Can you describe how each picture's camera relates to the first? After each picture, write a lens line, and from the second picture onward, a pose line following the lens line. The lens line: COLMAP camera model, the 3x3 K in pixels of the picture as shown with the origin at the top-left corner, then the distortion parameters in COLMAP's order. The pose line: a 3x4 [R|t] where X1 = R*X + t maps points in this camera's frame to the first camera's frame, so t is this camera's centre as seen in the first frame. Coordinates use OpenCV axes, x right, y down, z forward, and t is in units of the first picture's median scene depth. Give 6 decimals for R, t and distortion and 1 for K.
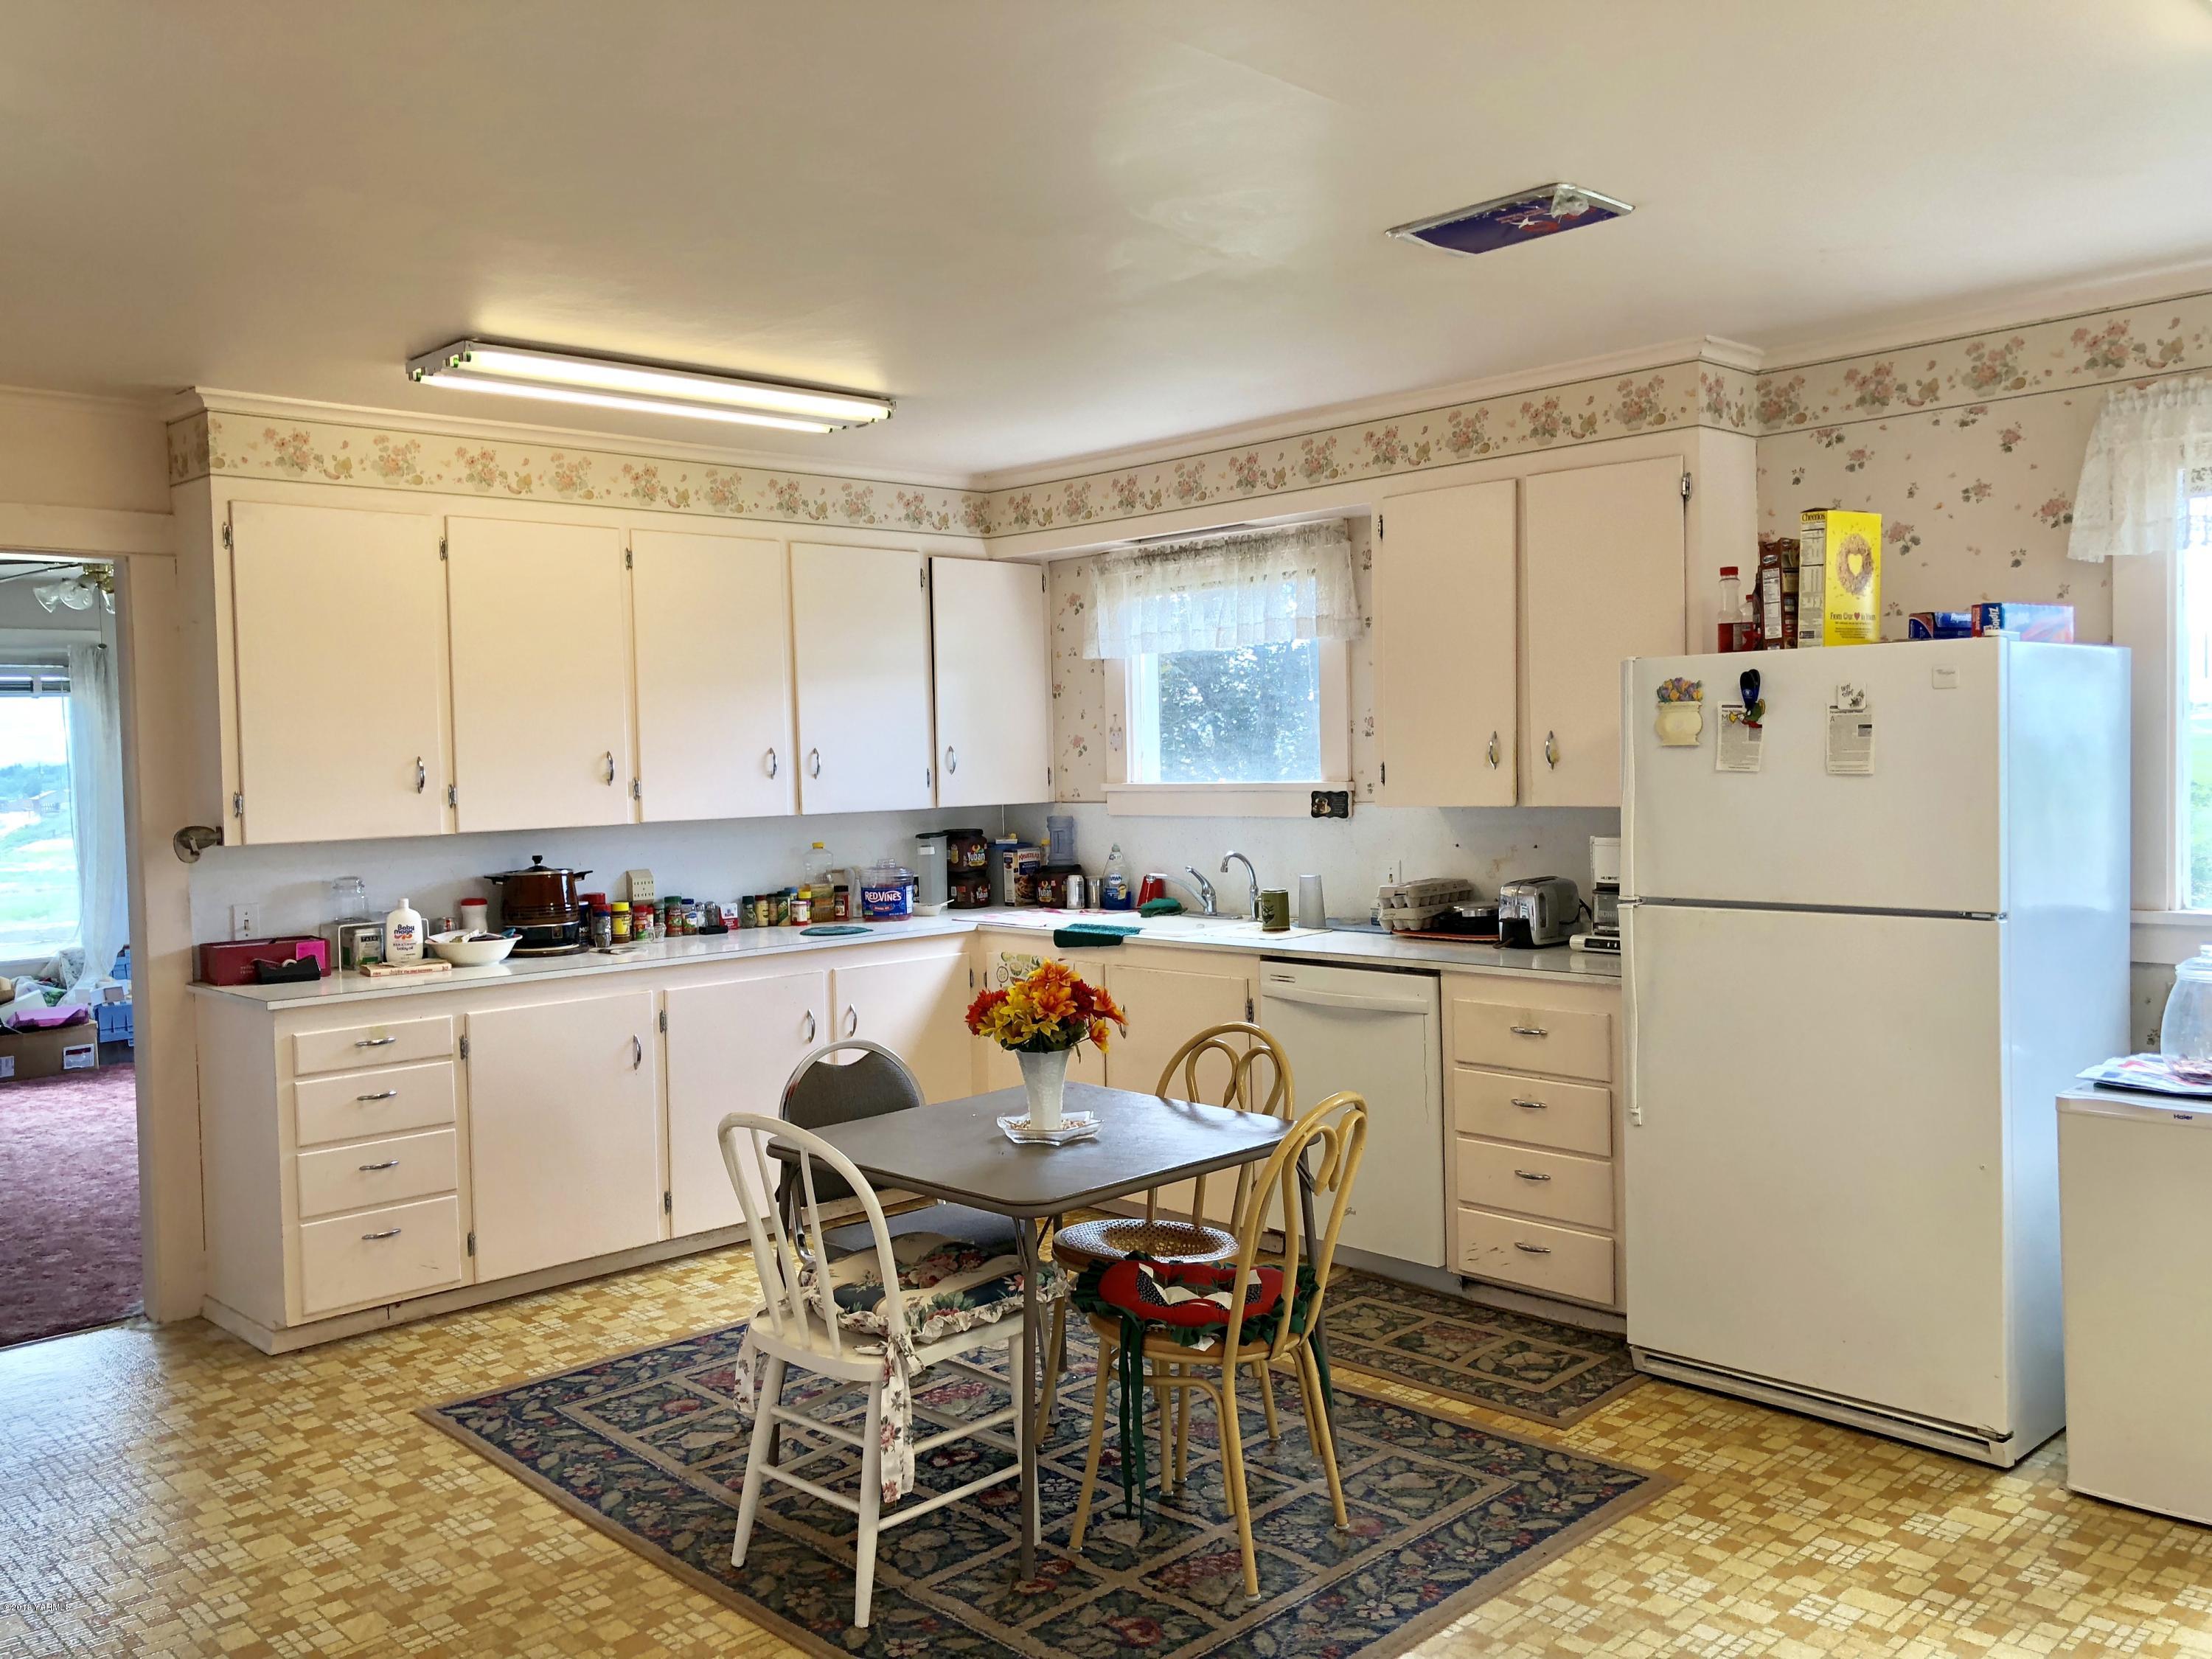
lens RADIAL K [[1777.8, 0, 1106.0], [0, 1777.8, 829.5], [0, 0, 1]] dist [-0.002534, -0.001559]
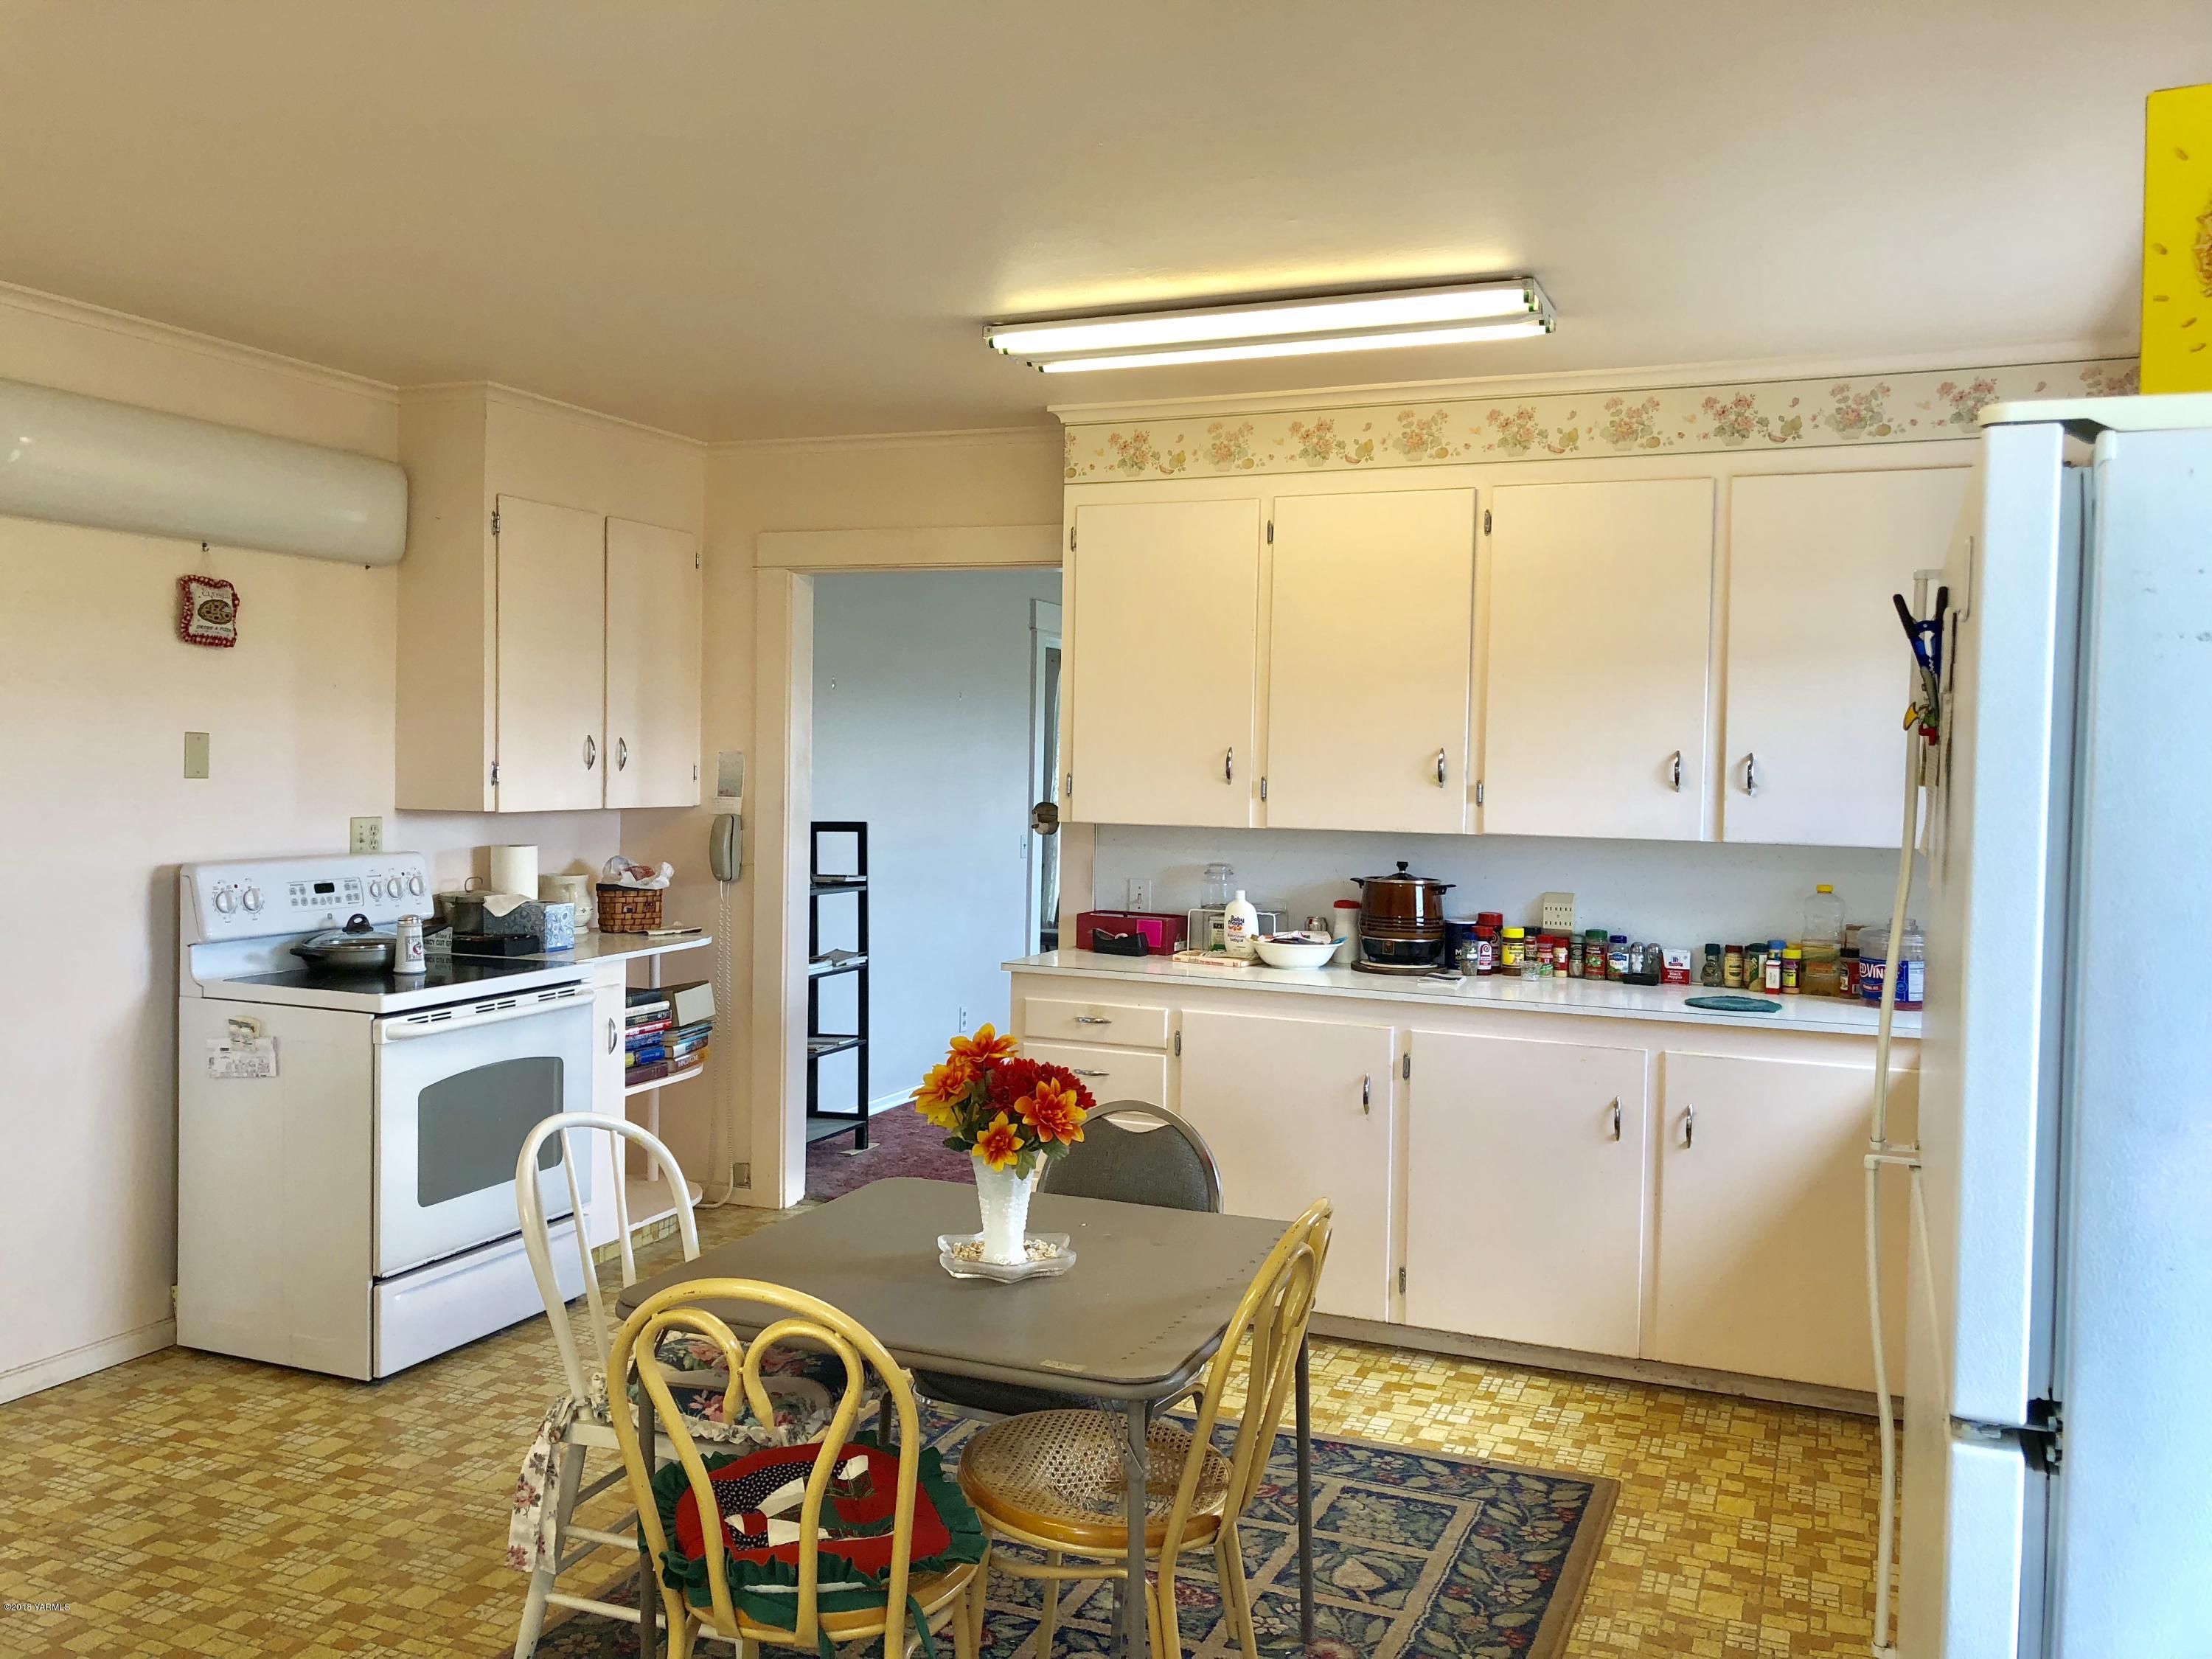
lens RADIAL K [[1833.8, 0, 1101.9], [0, 1833.8, 814.1], [0, 0, 1]] dist [0.147443, -0.001035]
pose [[0.403221, 0.062253, -0.912983, 0.467772], [-0.069402, 0.996890, 0.037323, -0.033546], [0.912467, 0.048314, 0.406287, 0.475247]]
